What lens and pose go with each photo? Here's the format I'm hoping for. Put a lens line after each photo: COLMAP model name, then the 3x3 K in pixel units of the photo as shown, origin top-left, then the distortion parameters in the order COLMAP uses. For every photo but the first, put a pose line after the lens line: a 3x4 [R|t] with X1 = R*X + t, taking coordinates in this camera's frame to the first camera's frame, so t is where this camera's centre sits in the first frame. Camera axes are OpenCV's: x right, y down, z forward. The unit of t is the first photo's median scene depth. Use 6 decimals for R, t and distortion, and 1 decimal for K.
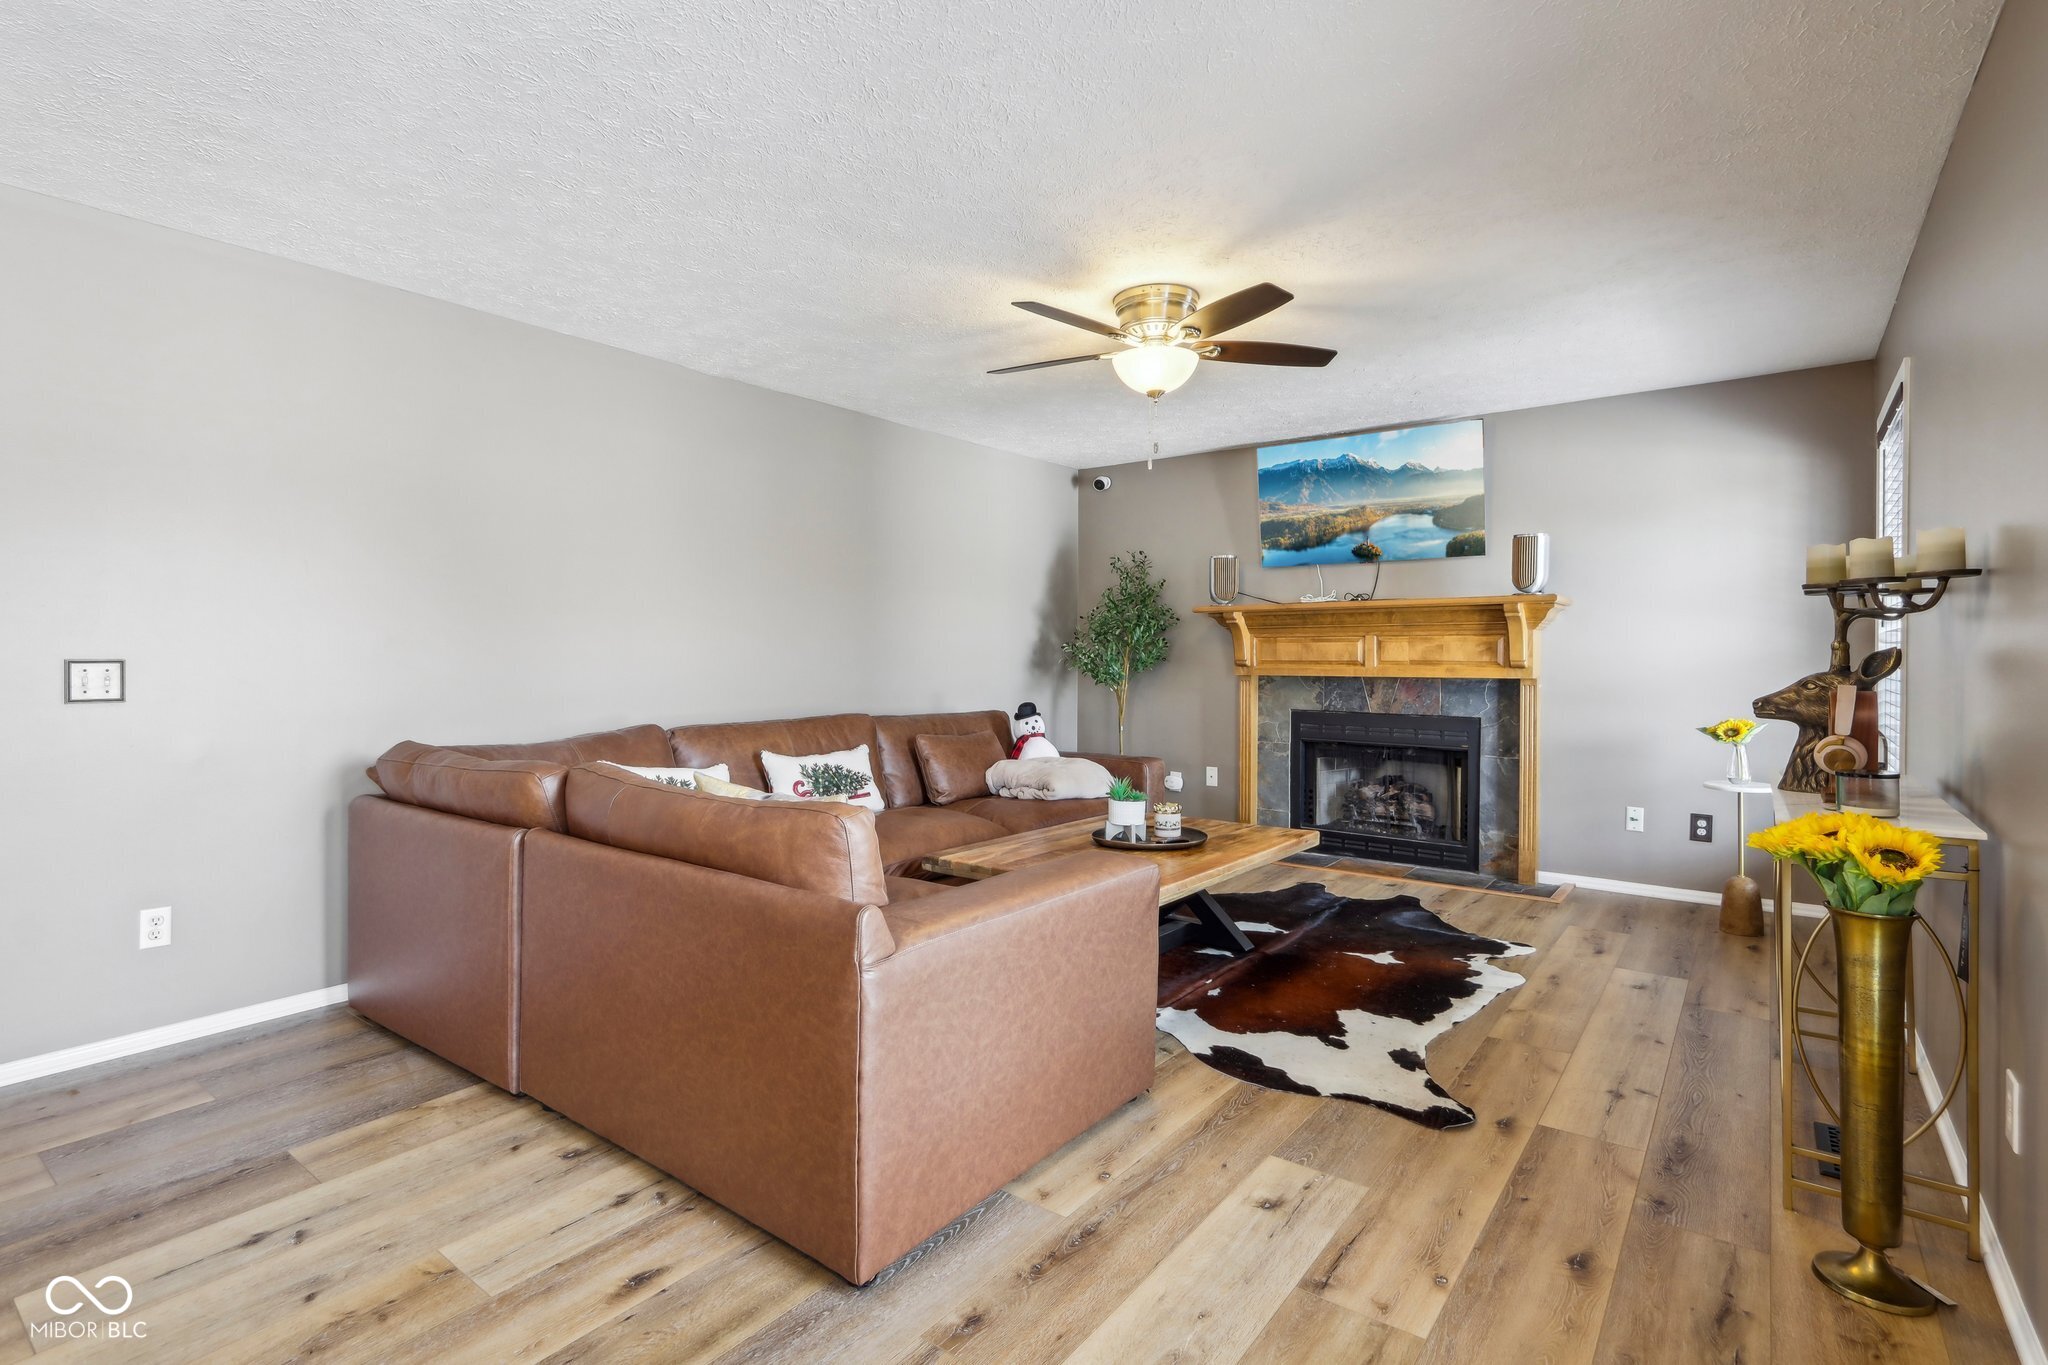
lens RADIAL K [[977.1, 0, 1032.3], [0, 977.1, 660.1], [0, 0, 1]] dist [0.005858, 0.000170]
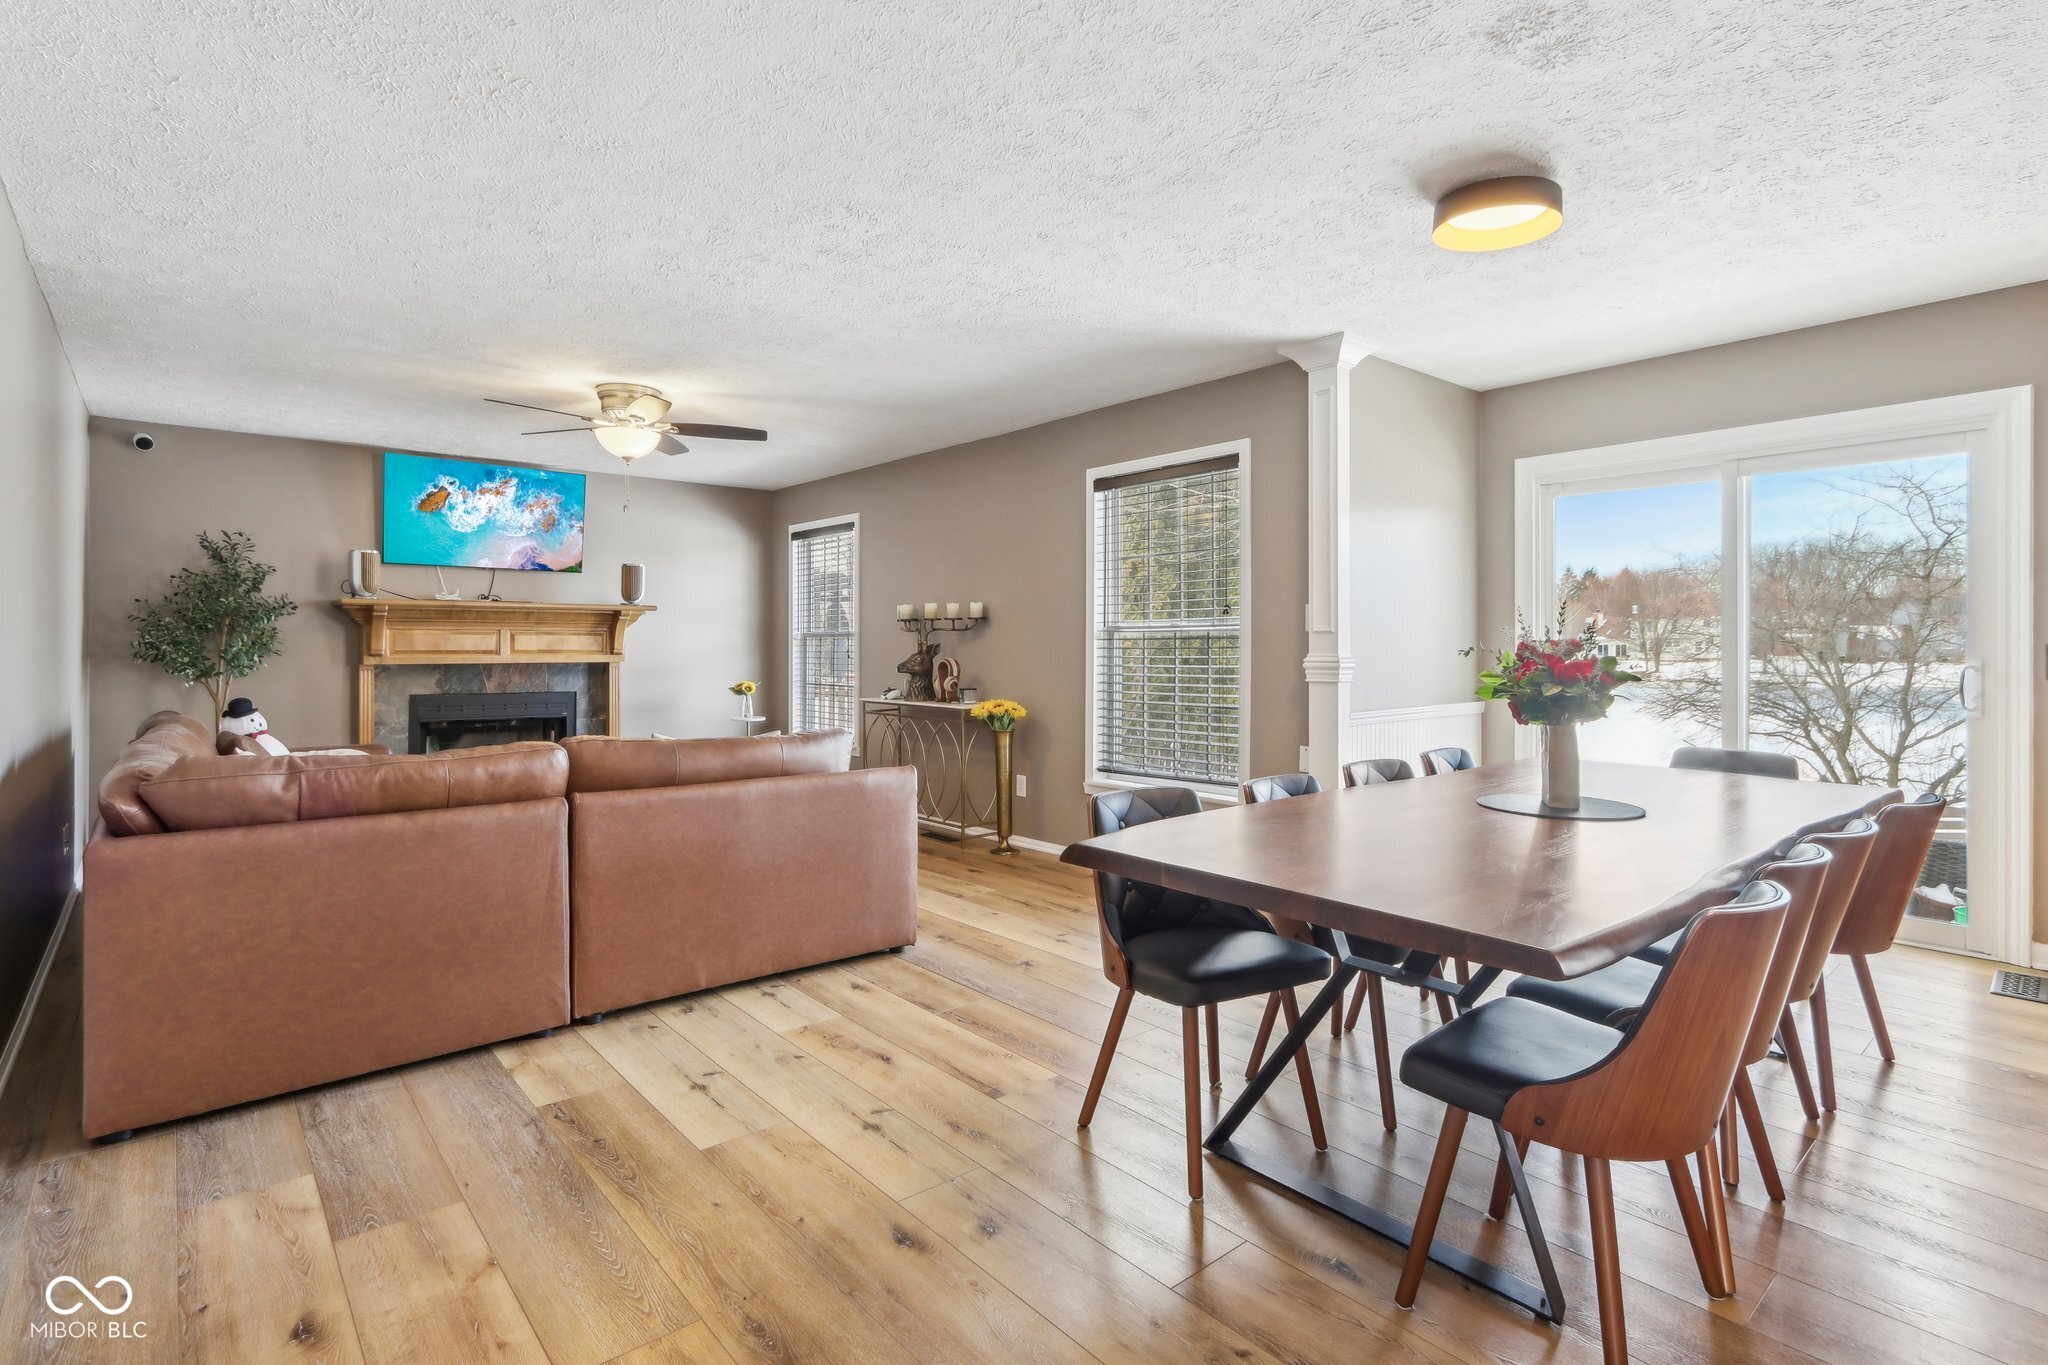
lens RADIAL K [[968.8, 0, 1026.9], [0, 968.8, 643.9], [0, 0, 1]] dist [-0.013752, 0.000011]
pose [[0.203382, 0.001606, 0.979098, -0.793778], [0.004052, 0.999989, -0.002482, -0.002066], [-0.979091, 0.004472, 0.203373, 0.119673]]
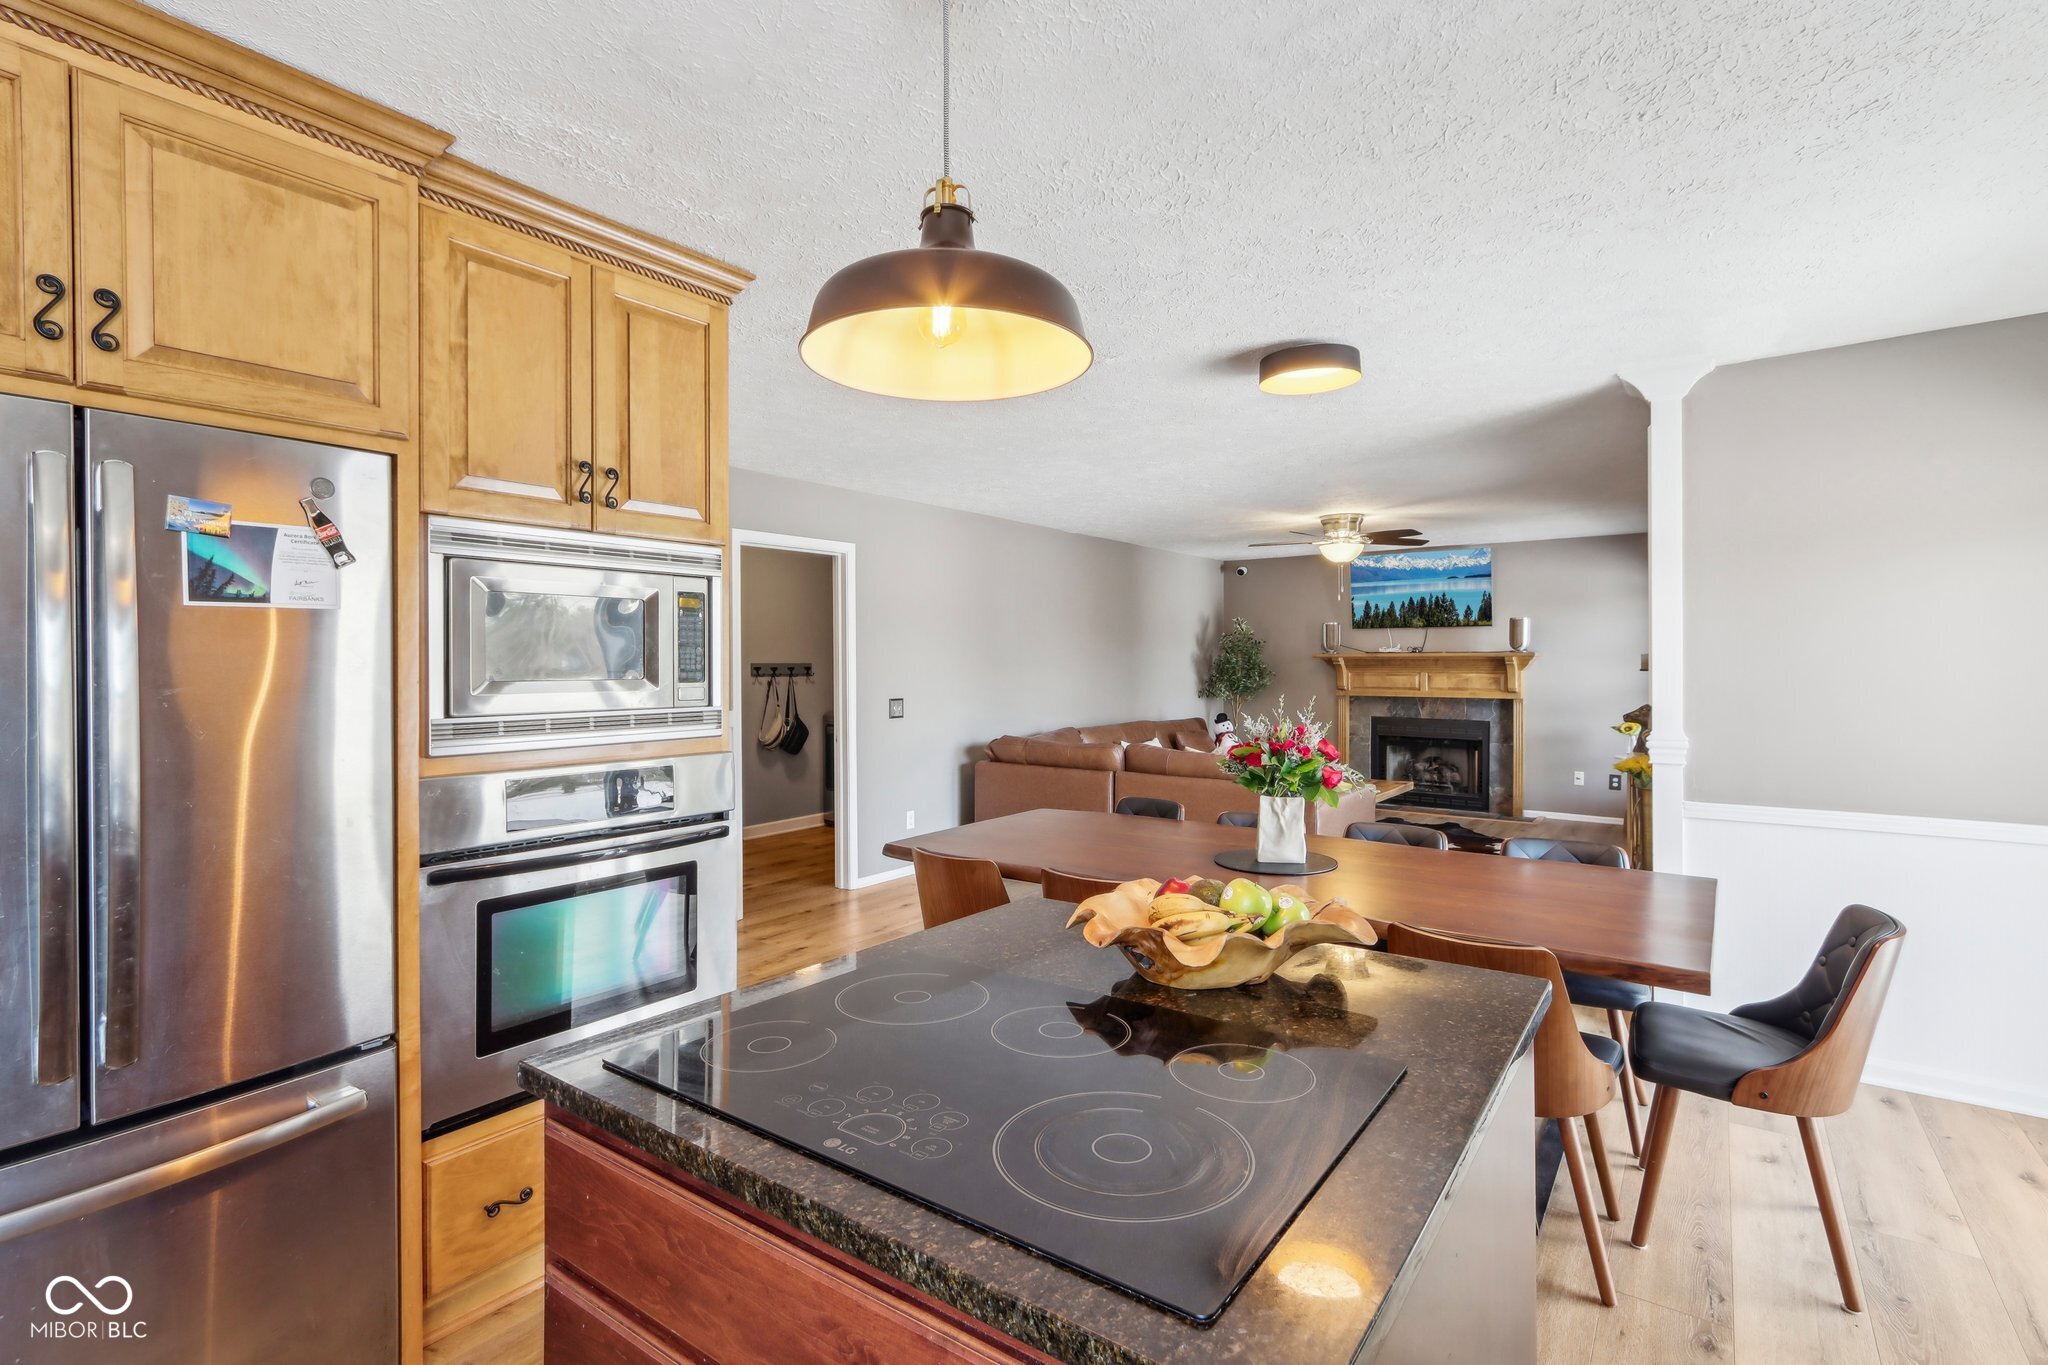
lens RADIAL K [[954.9, 0, 1017.3], [0, 954.9, 658.1], [0, 0, 1]] dist [0.001471, 0.000180]
pose [[0.999880, -0.002377, 0.015309, -0.425475], [0.002498, 0.999966, -0.007915, -0.043616], [-0.015290, 0.007952, 0.999851, -0.713037]]
